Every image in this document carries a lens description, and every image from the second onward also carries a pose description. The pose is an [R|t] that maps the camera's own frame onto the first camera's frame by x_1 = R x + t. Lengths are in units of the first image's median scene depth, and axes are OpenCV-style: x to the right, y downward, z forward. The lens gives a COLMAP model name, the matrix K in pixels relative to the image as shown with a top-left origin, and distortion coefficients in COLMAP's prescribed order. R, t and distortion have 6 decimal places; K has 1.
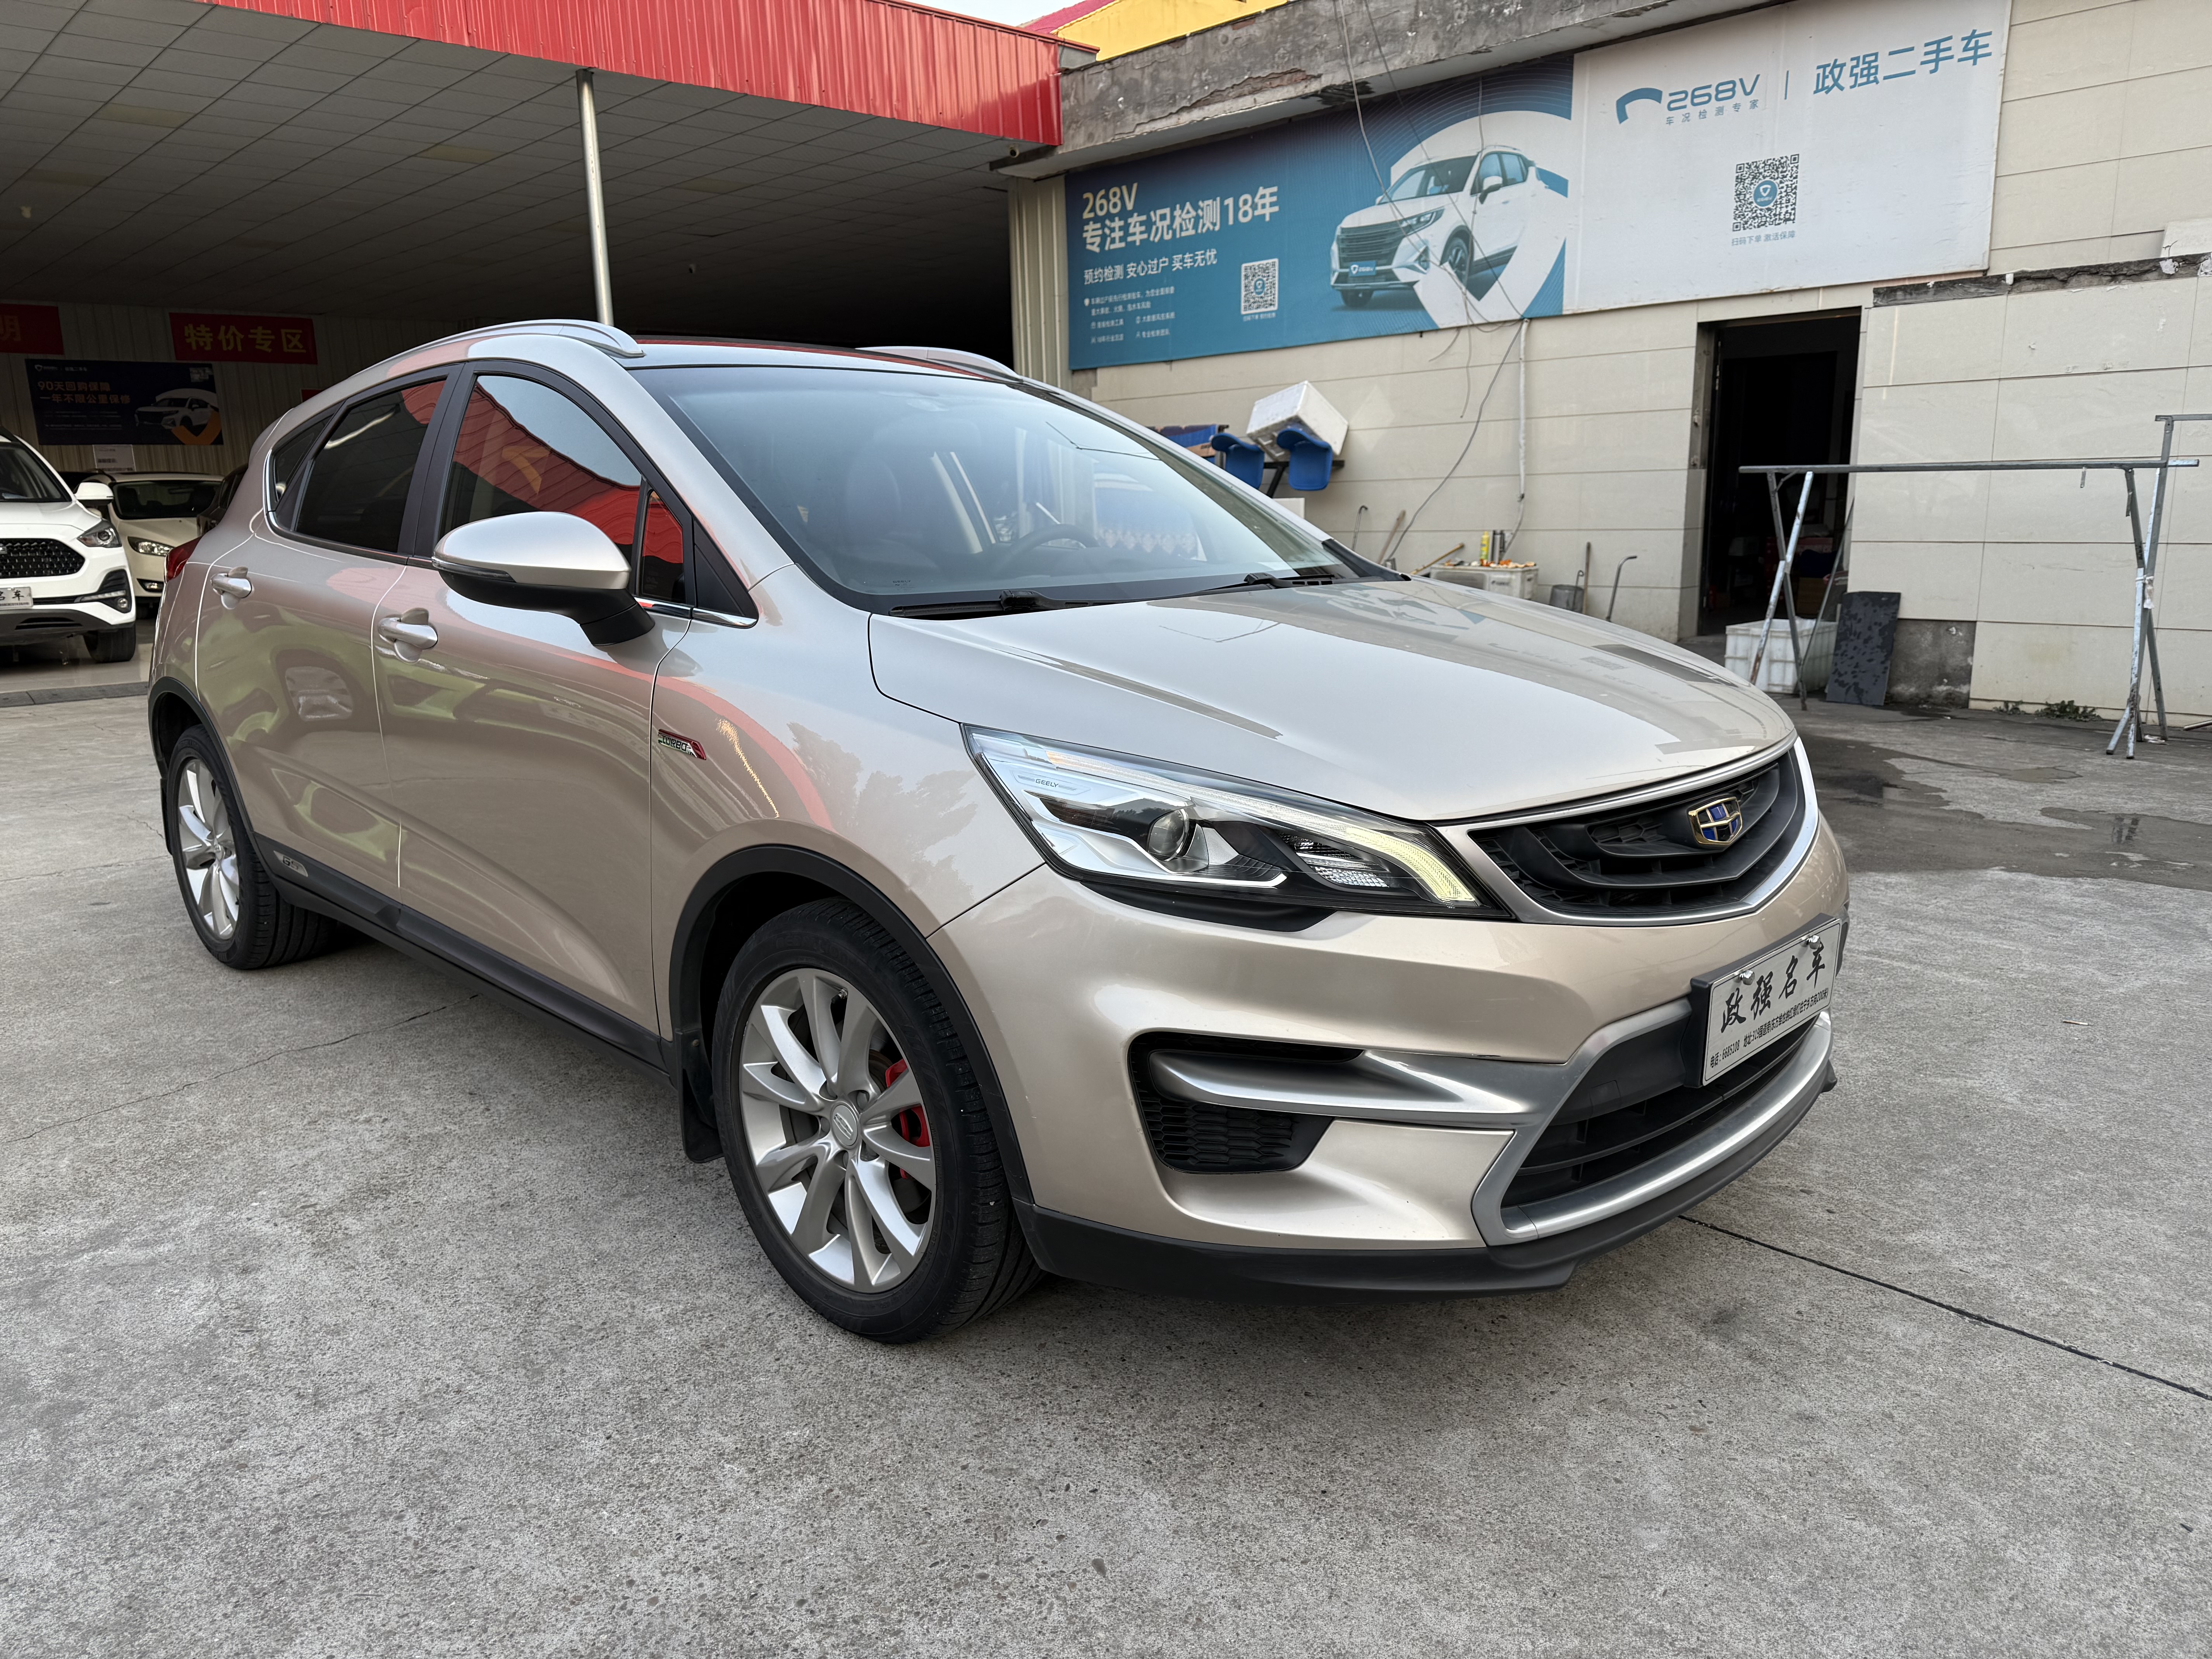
lens RADIAL K [[1607.8, 0, 1109.5], [0, 1607.8, 893.2], [0, 0, 1]] dist [-0.004016, -0.008242]
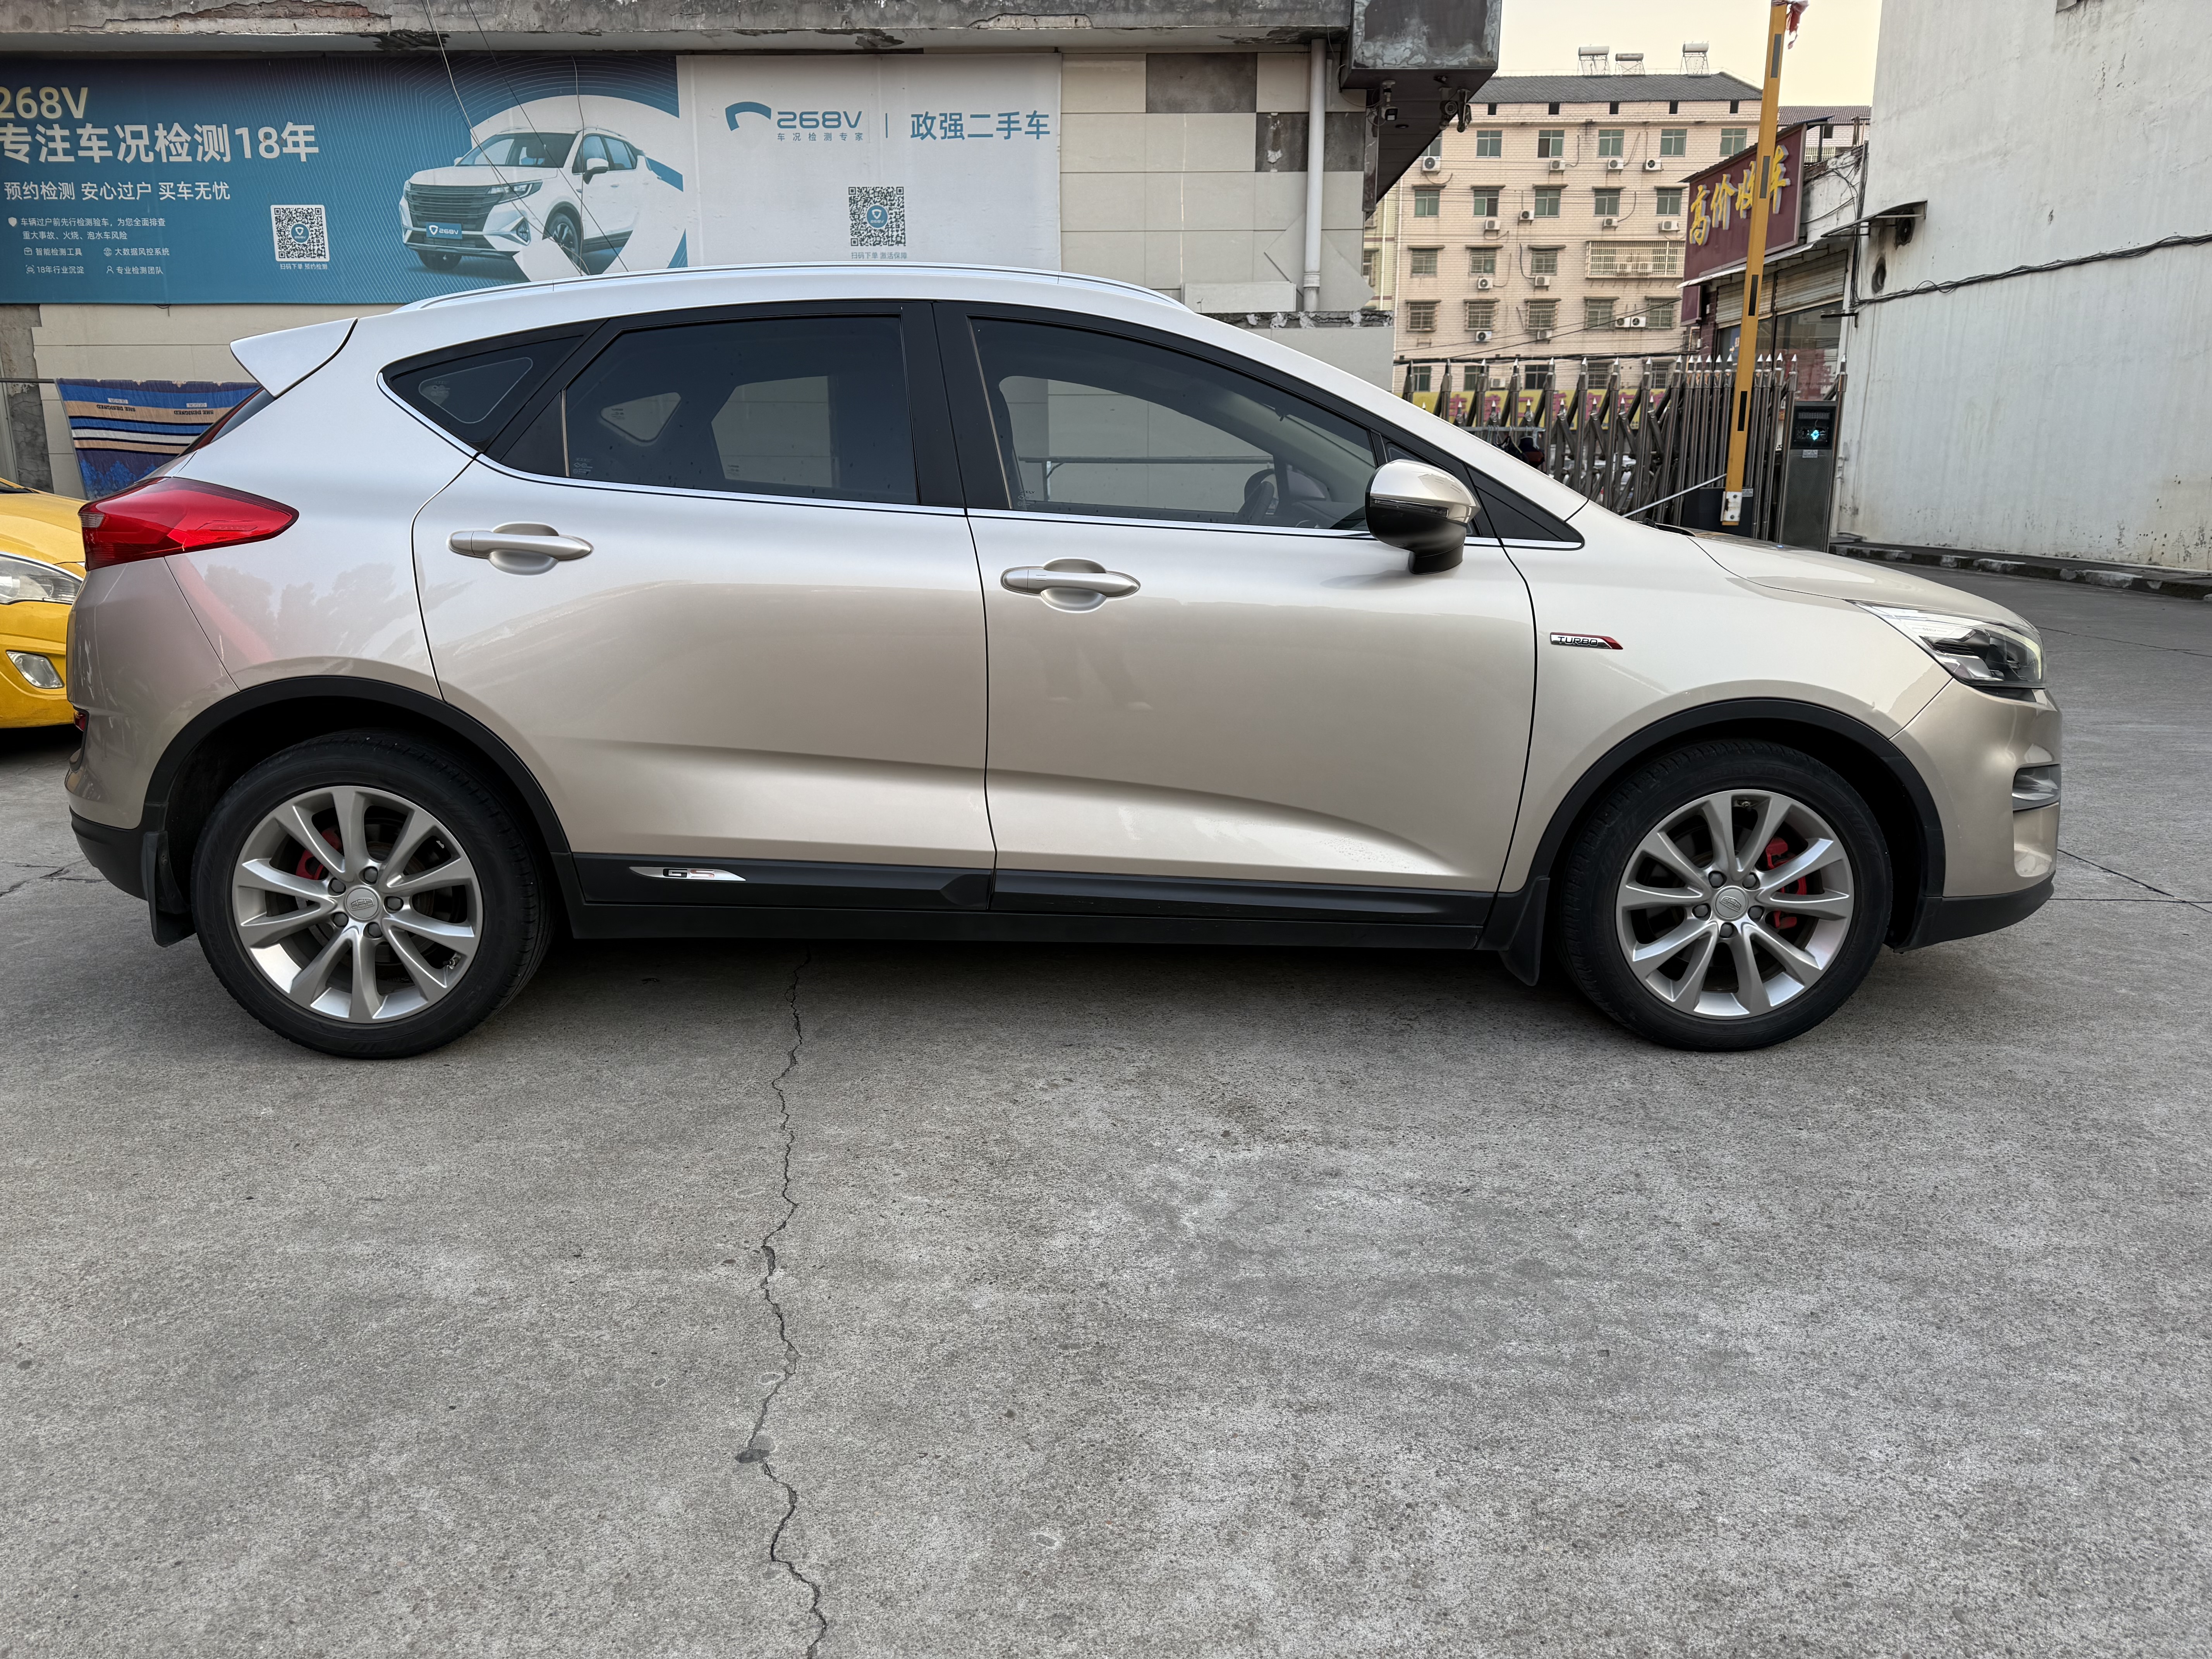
lens RADIAL K [[1563.1, 0, 1084.7], [0, 1563.1, 895.2], [0, 0, 1]] dist [0.026644, -0.027965]
pose [[0.692276, -0.169963, 0.701332, -0.342012], [0.157952, 0.983990, 0.082552, -0.015199], [-0.704134, 0.053628, 0.708039, 0.092983]]
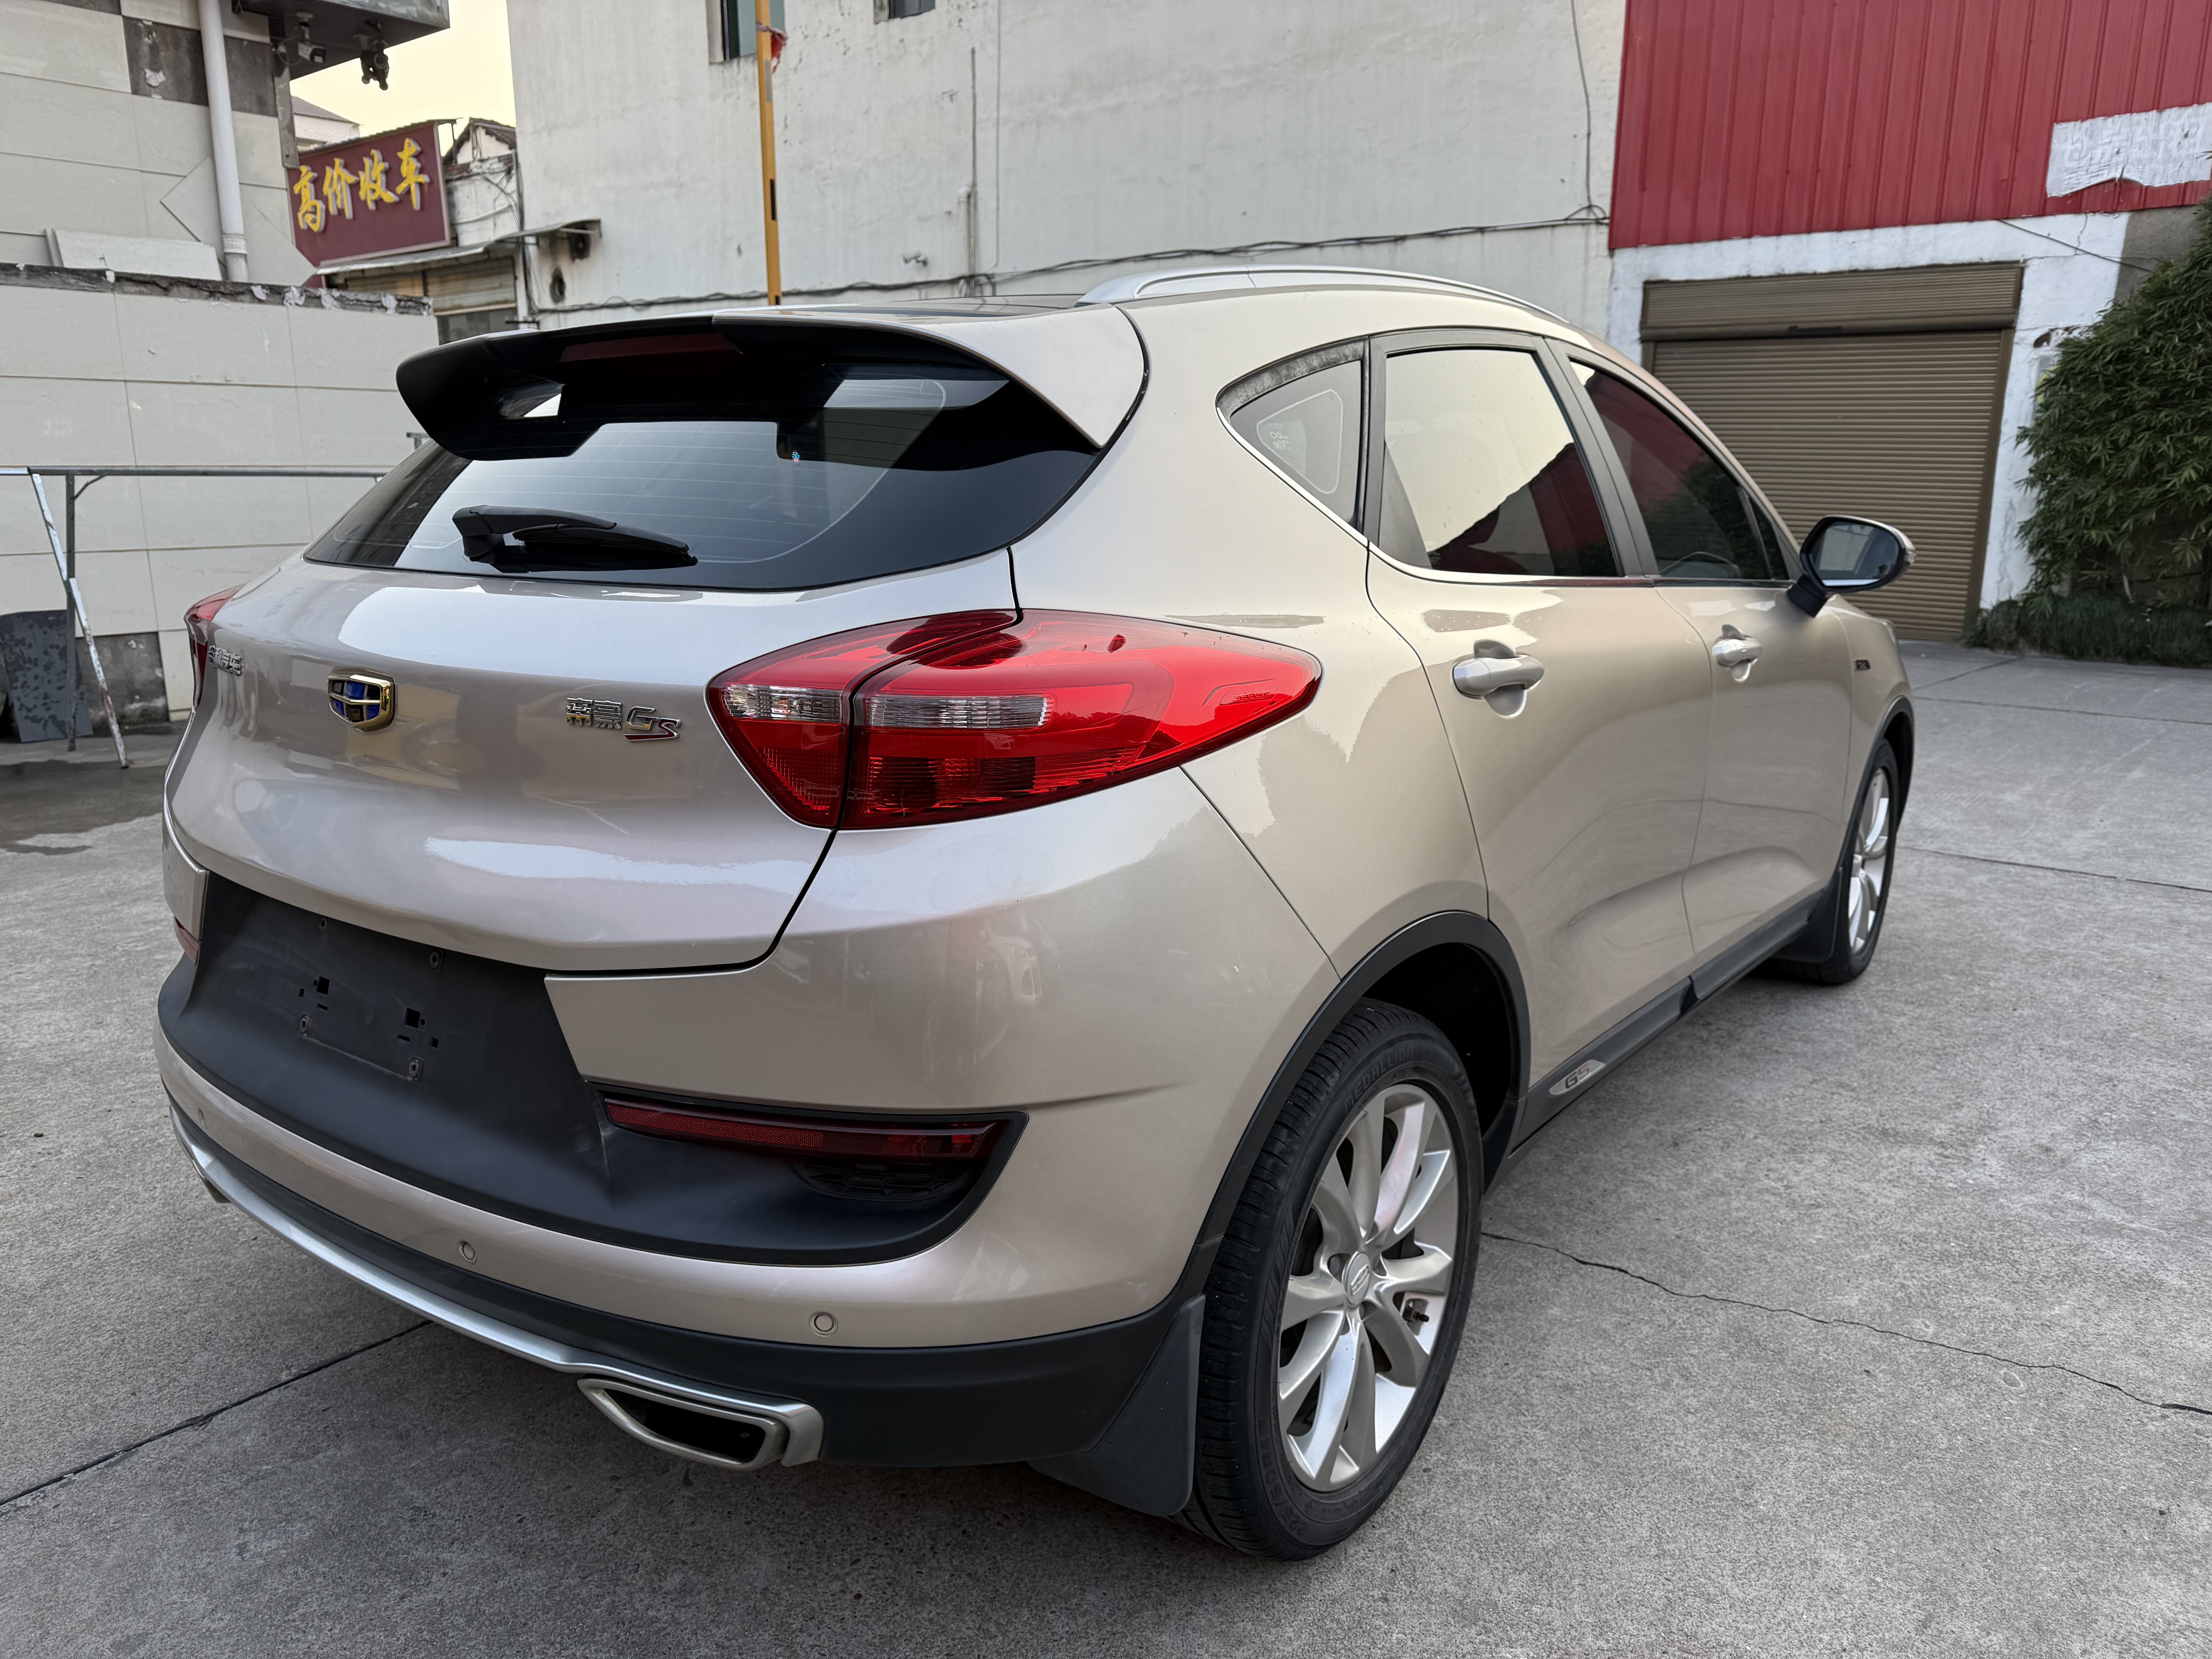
lens RADIAL K [[1607.2, 0, 1119.5], [0, 1607.2, 872.4], [0, 0, 1]] dist [0.009427, -0.010388]
pose [[-0.164154, -0.222463, 0.961022, -0.389762], [0.235624, 0.937194, 0.257194, -0.110262], [-0.957880, 0.268659, -0.101426, 0.438538]]
